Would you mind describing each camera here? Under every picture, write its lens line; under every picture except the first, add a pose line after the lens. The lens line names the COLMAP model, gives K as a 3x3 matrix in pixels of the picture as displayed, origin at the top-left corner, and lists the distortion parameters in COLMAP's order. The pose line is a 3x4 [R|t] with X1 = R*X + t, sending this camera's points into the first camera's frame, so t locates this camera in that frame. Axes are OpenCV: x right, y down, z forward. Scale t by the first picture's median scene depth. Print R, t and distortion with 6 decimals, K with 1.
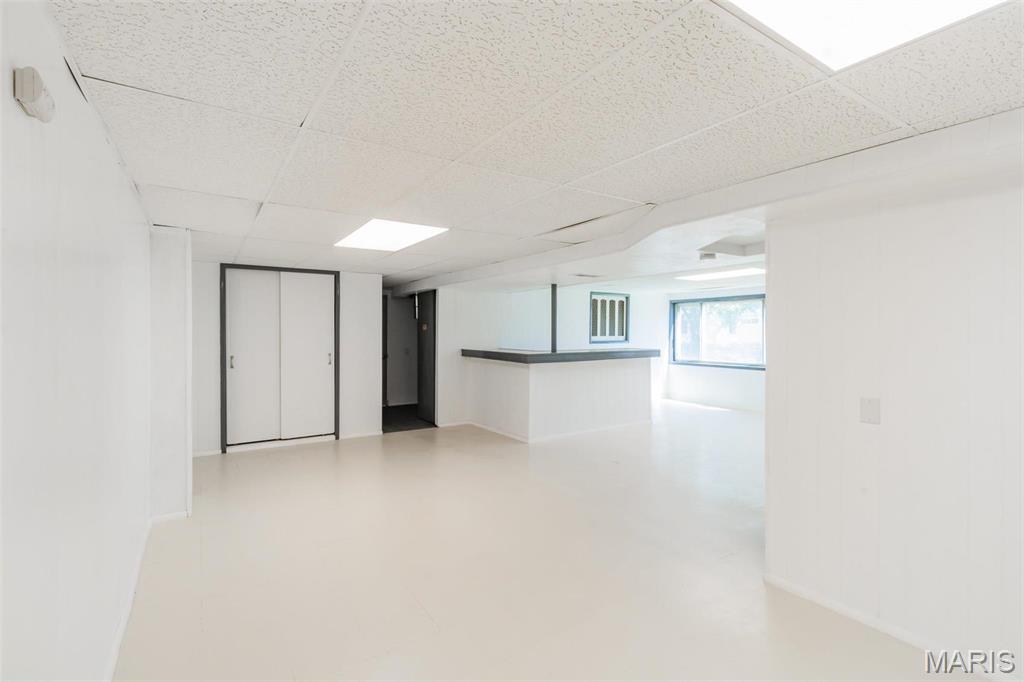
lens RADIAL K [[472.7, 0, 513.4], [0, 472.7, 339.5], [0, 0, 1]] dist [0.002829, 0.000232]
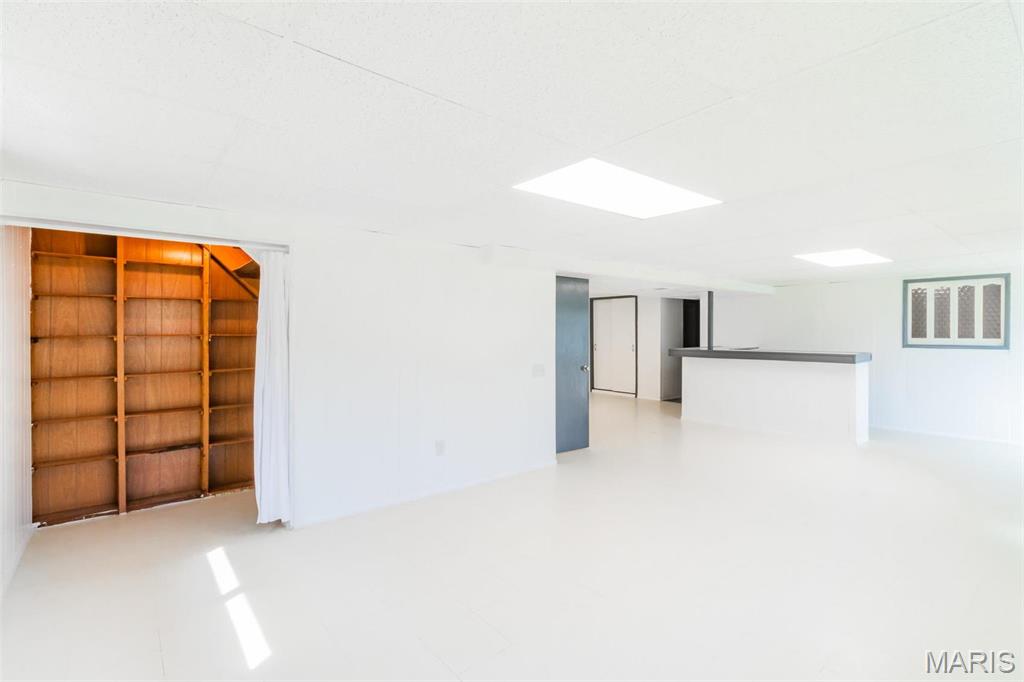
lens RADIAL K [[472.7, 0, 511.9], [0, 472.7, 334.5], [0, 0, 1]] dist [0.002829, 0.000232]
pose [[0.108363, 0.004814, -0.994100, 0.851717], [-0.020370, 0.999789, 0.002622, -0.001648], [0.993903, 0.019965, 0.108438, 0.278080]]
